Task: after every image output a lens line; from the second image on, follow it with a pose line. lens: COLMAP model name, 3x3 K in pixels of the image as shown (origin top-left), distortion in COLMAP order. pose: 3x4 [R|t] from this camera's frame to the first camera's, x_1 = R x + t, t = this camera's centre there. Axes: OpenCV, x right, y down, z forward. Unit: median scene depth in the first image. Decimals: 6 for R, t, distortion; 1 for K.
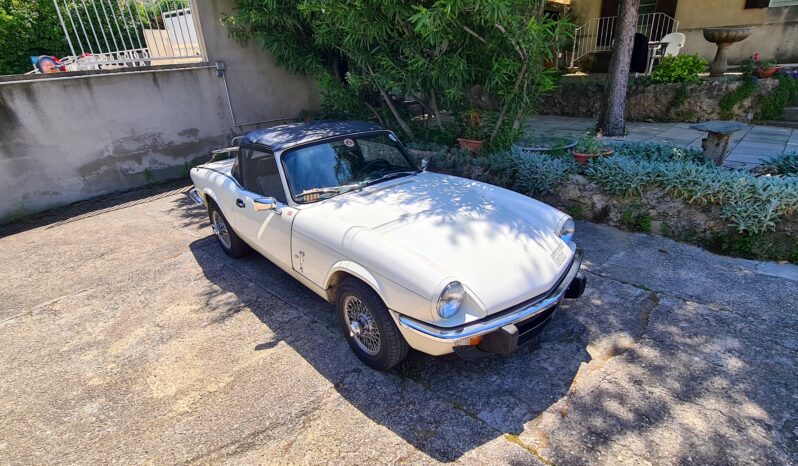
lens RADIAL K [[388.2, 0, 399.7], [0, 388.2, 242.4], [0, 0, 1]] dist [-0.000090, -0.000314]
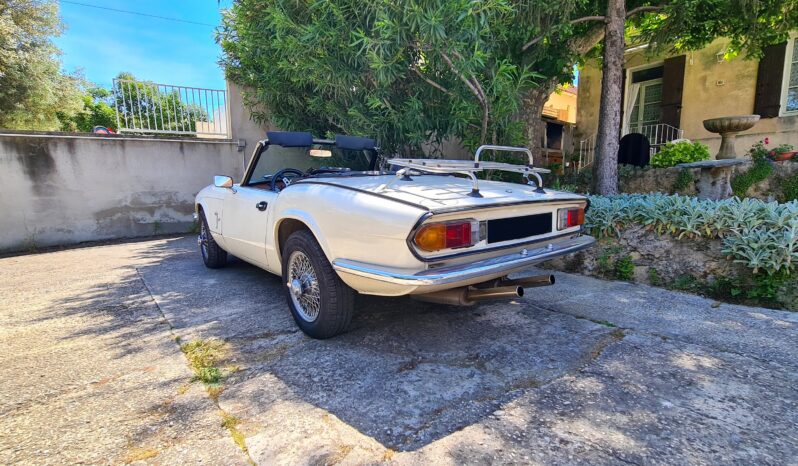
lens RADIAL K [[356.9, 0, 381.8], [0, 356.9, 247.3], [0, 0, 1]] dist [0.000432, -0.000732]
pose [[0.987909, 0.061366, -0.142372, 0.219576], [-0.096503, 0.962134, -0.254921, 0.135372], [0.121338, 0.265578, 0.956423, 0.205650]]
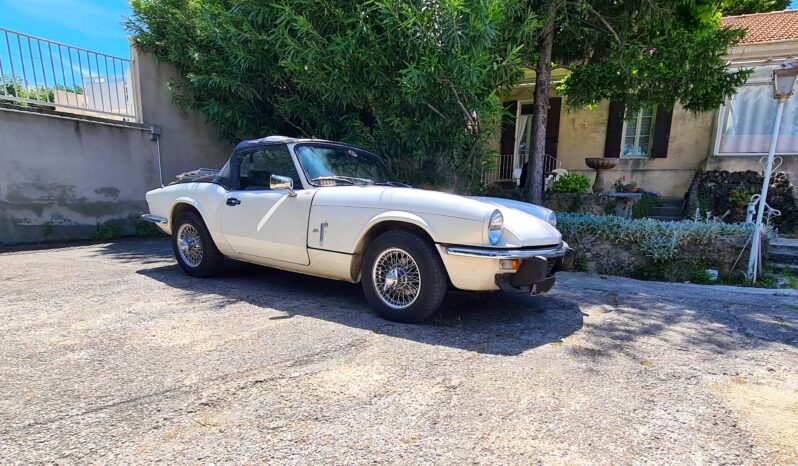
lens RADIAL K [[399.9, 0, 413.9], [0, 399.9, 284.7], [0, 0, 1]] dist [0.005202, -0.000657]
pose [[0.963428, 0.037331, 0.265355, -0.183499], [0.023387, 0.974756, -0.222043, 0.256879], [-0.266946, 0.220129, 0.938234, -0.002662]]
